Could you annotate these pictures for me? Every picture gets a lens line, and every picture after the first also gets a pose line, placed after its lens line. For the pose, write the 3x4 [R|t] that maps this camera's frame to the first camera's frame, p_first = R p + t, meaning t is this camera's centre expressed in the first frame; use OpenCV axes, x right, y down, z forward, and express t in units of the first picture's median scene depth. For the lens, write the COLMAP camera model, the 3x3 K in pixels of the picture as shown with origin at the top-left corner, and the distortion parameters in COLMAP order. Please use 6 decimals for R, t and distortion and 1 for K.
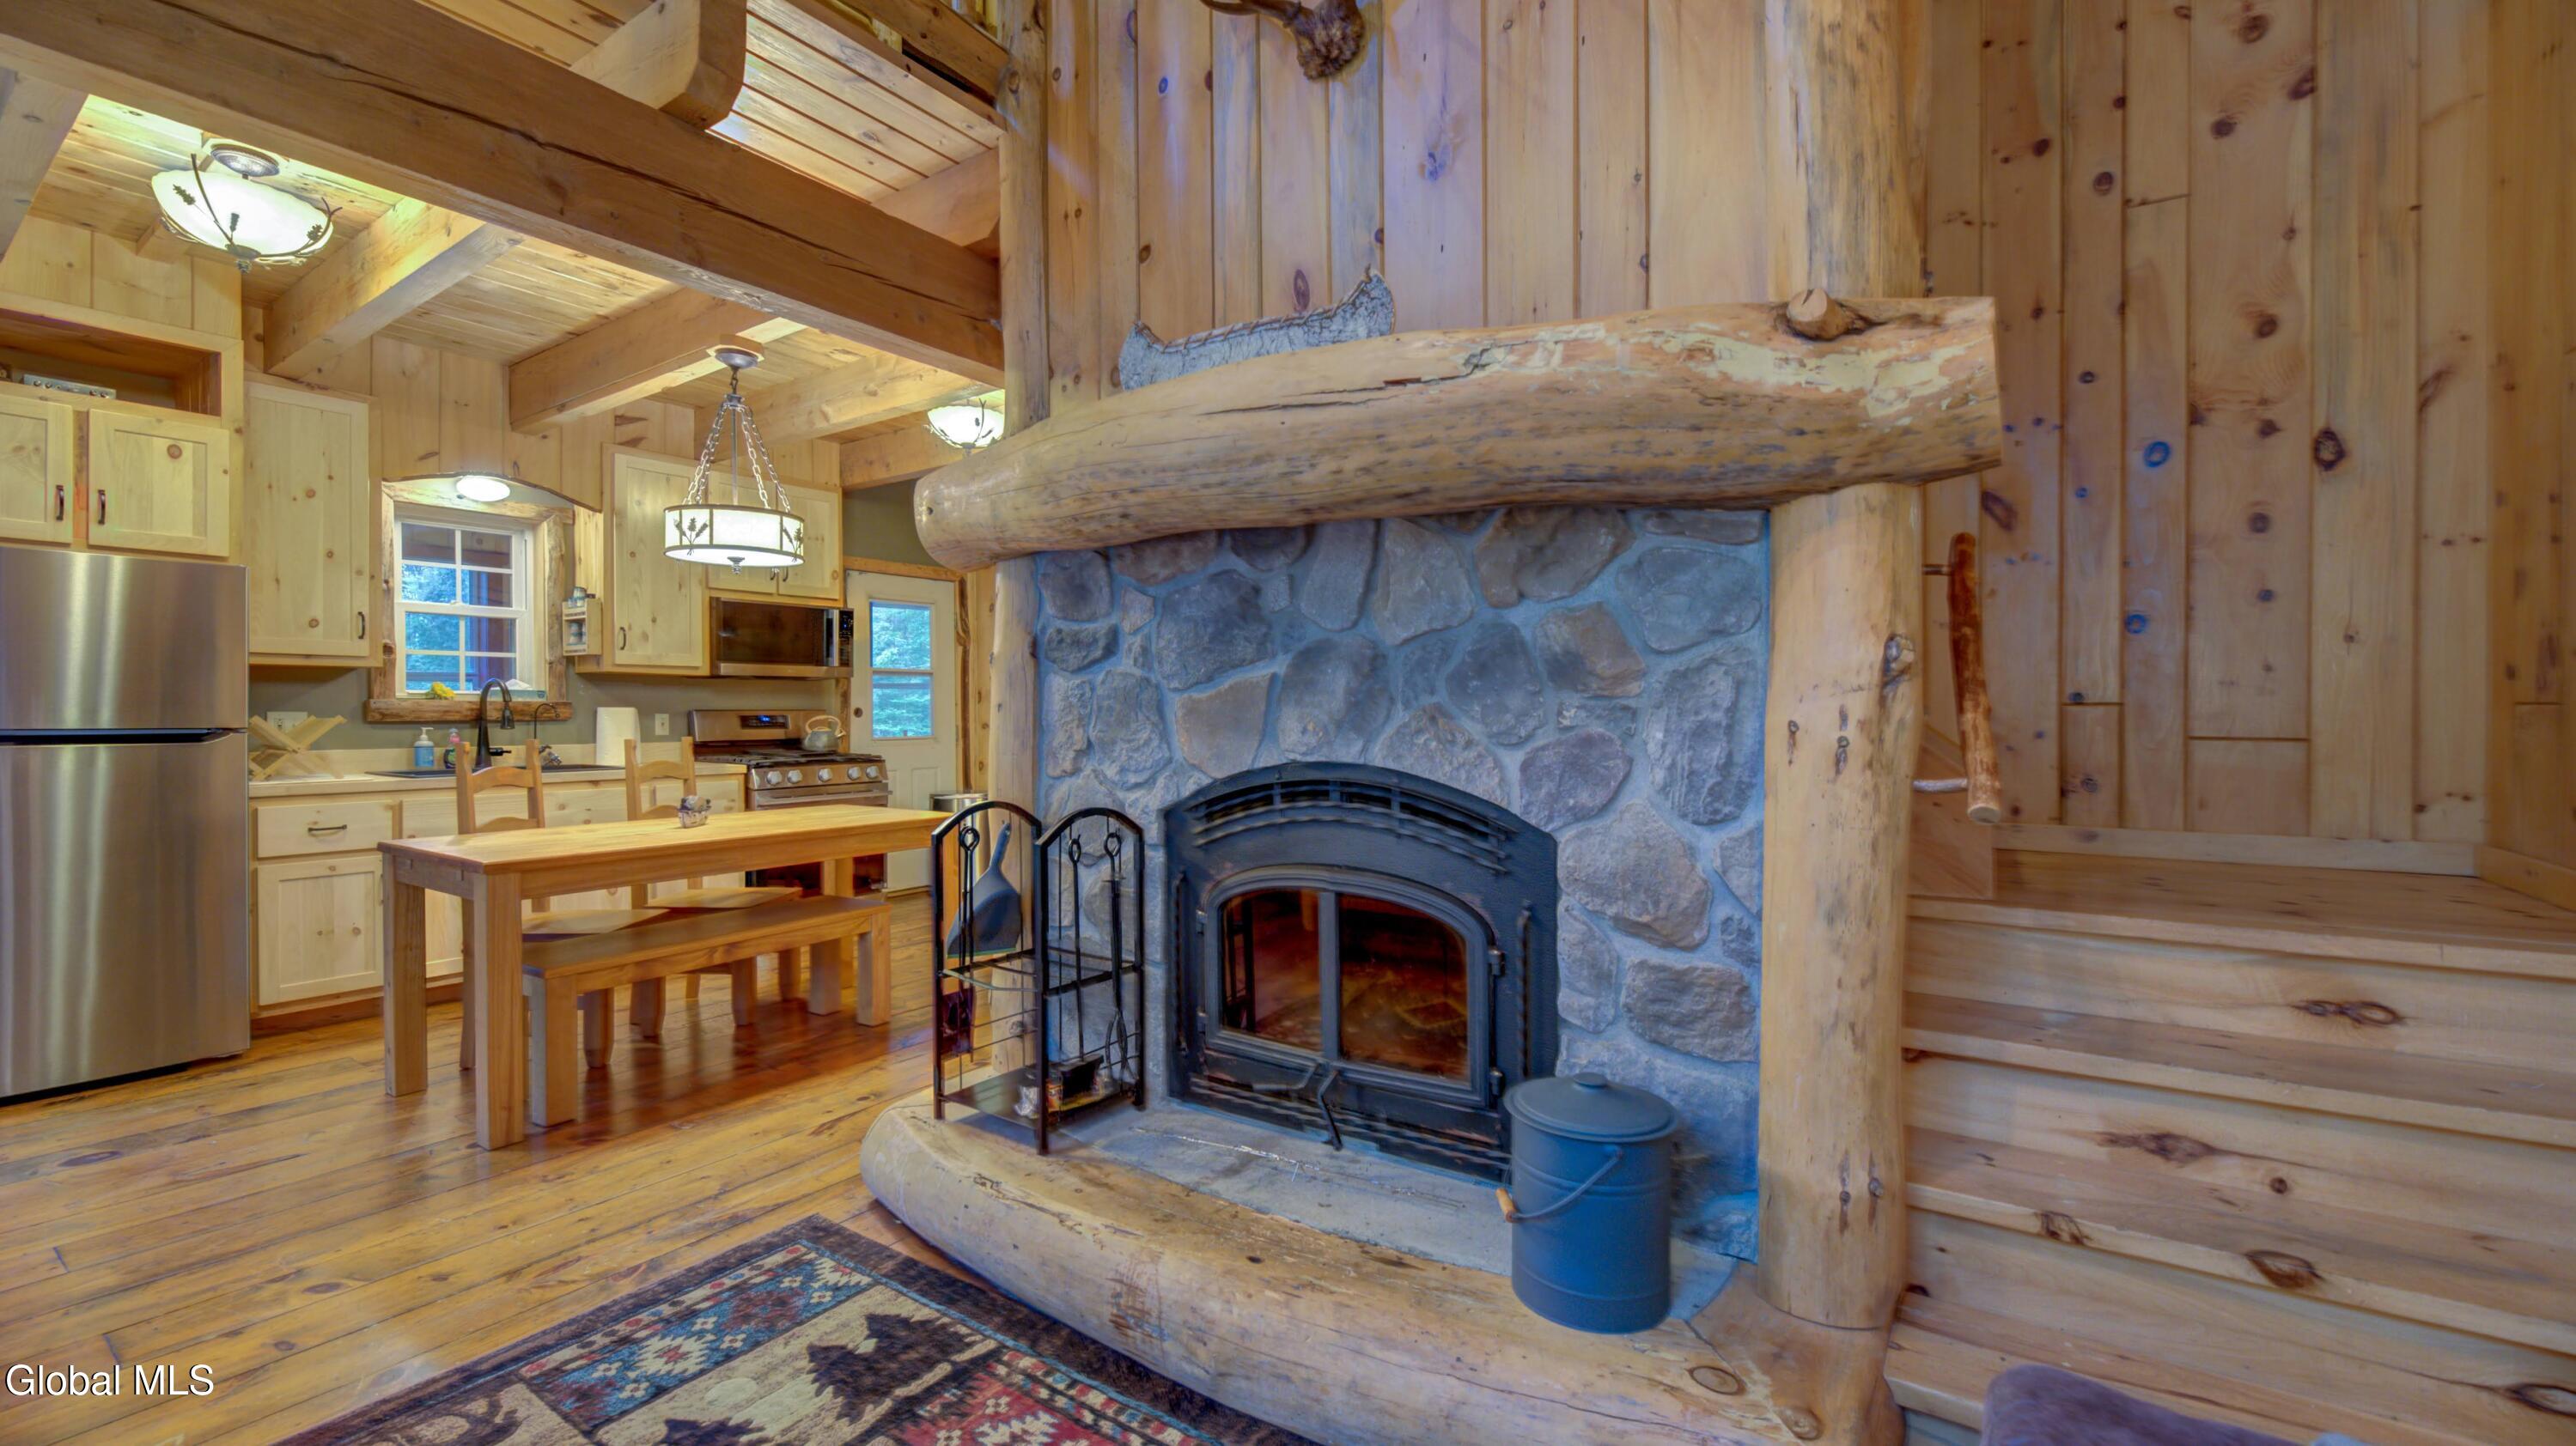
lens RADIAL K [[1043.0, 0, 1278.3], [0, 1043.0, 717.6], [0, 0, 1]] dist [-0.003513, -0.000472]
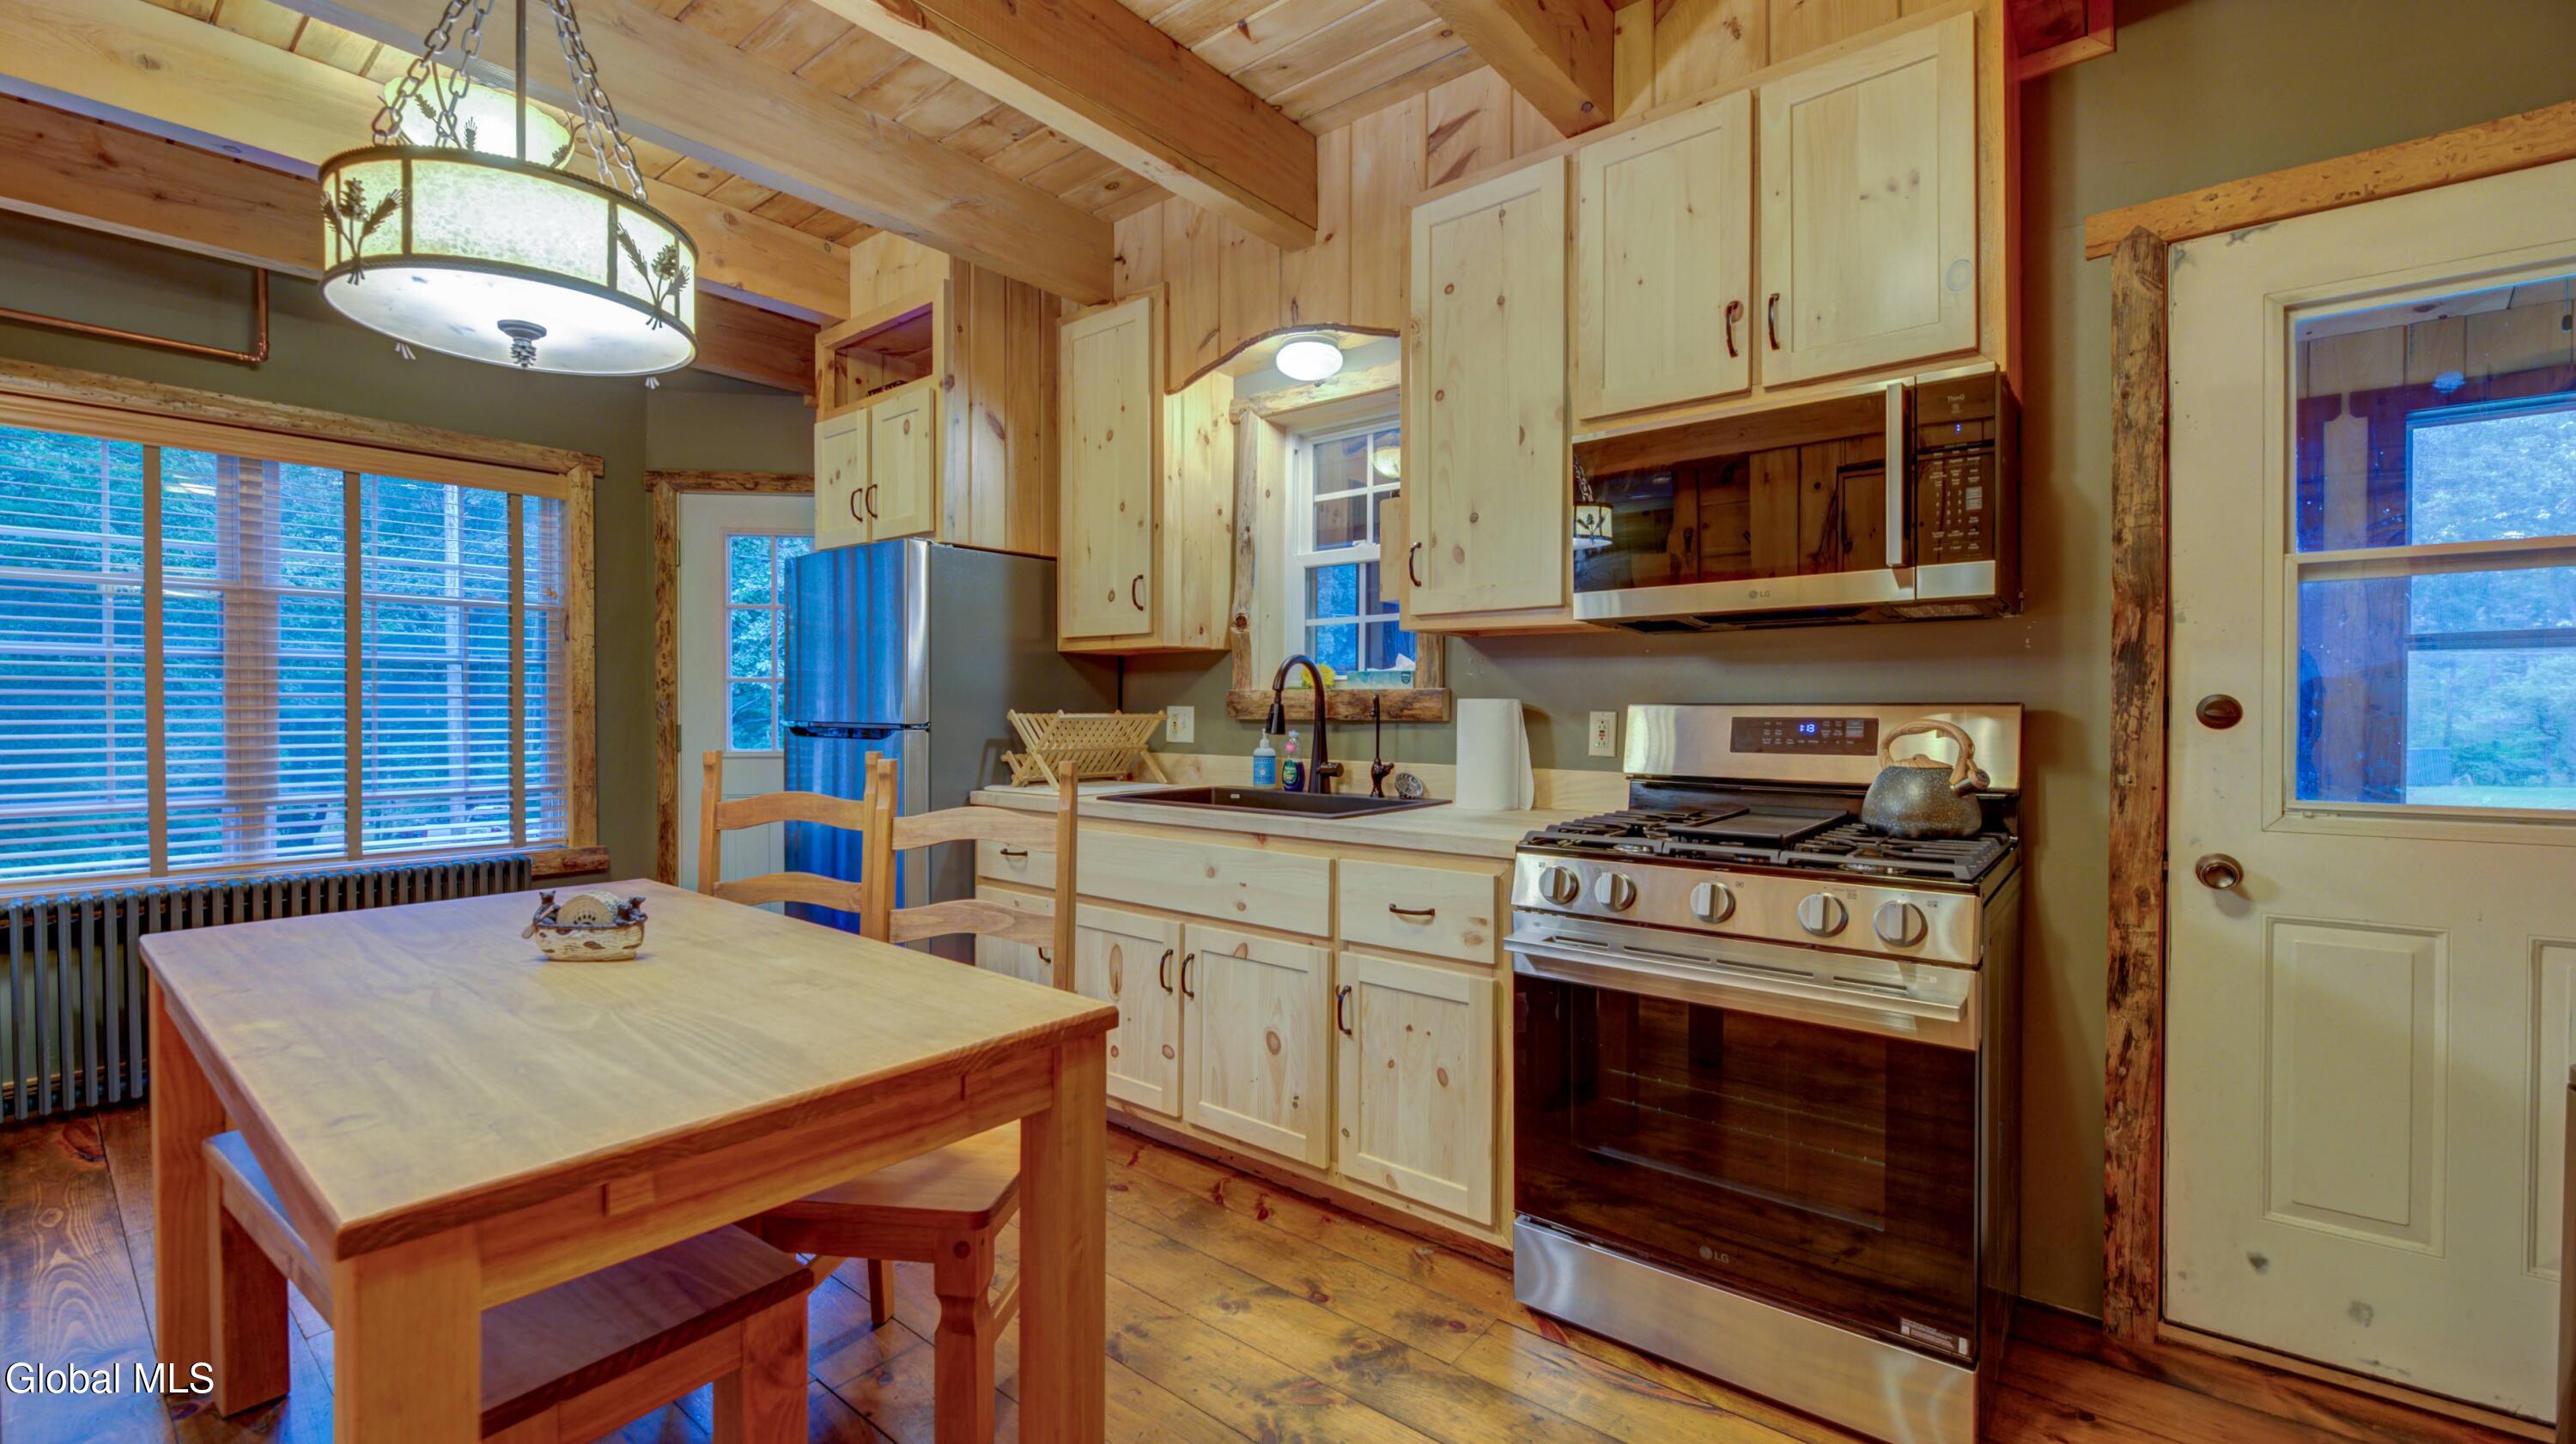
lens RADIAL K [[1064.1, 0, 1288.0], [0, 1064.1, 722.0], [0, 0, 1]] dist [-0.000239, 0.000031]
pose [[-0.089976, 0.013928, -0.995847, -0.129732], [-0.005897, 0.999877, 0.014517, -0.006860], [0.995926, 0.007179, -0.089883, 1.313210]]
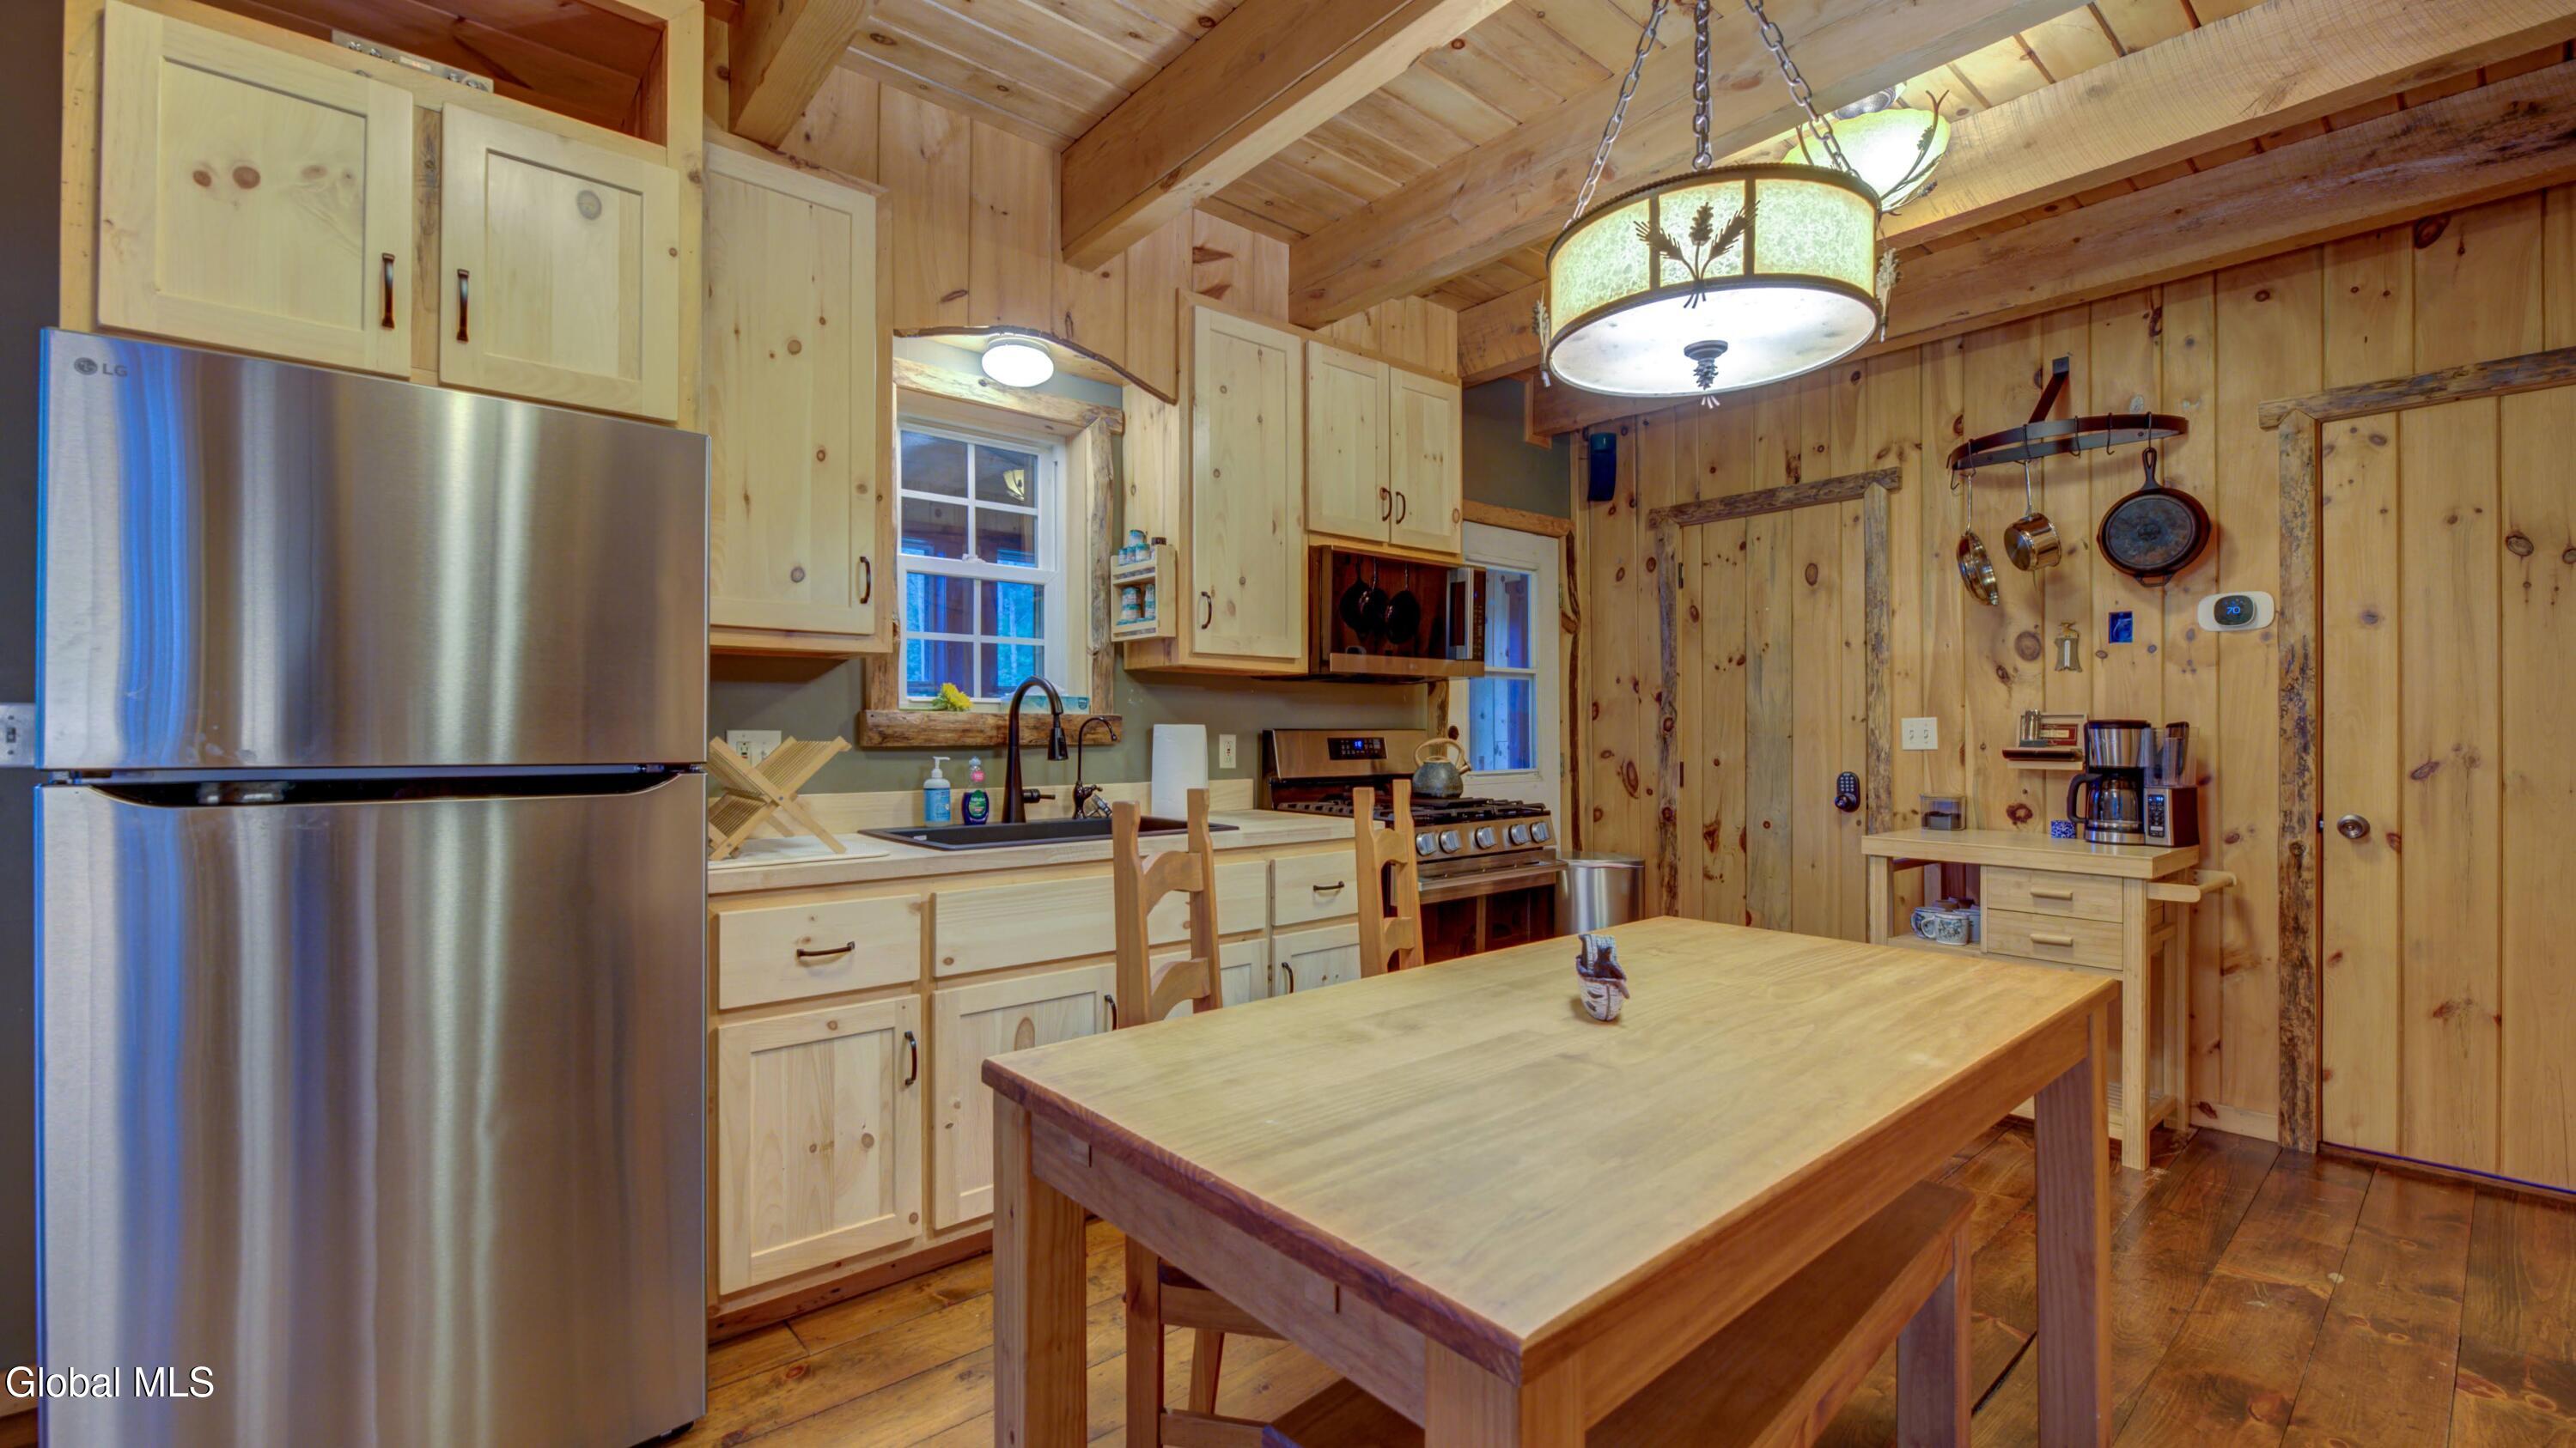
lens RADIAL K [[1073.2, 0, 1291.8], [0, 1073.2, 730.3], [0, 0, 1]] dist [0.000572, -0.000131]
pose [[0.964889, -0.000271, -0.262658, -0.556219], [-0.001992, 0.999963, -0.008350, -0.001323], [0.262650, 0.008580, 0.964853, 0.547703]]
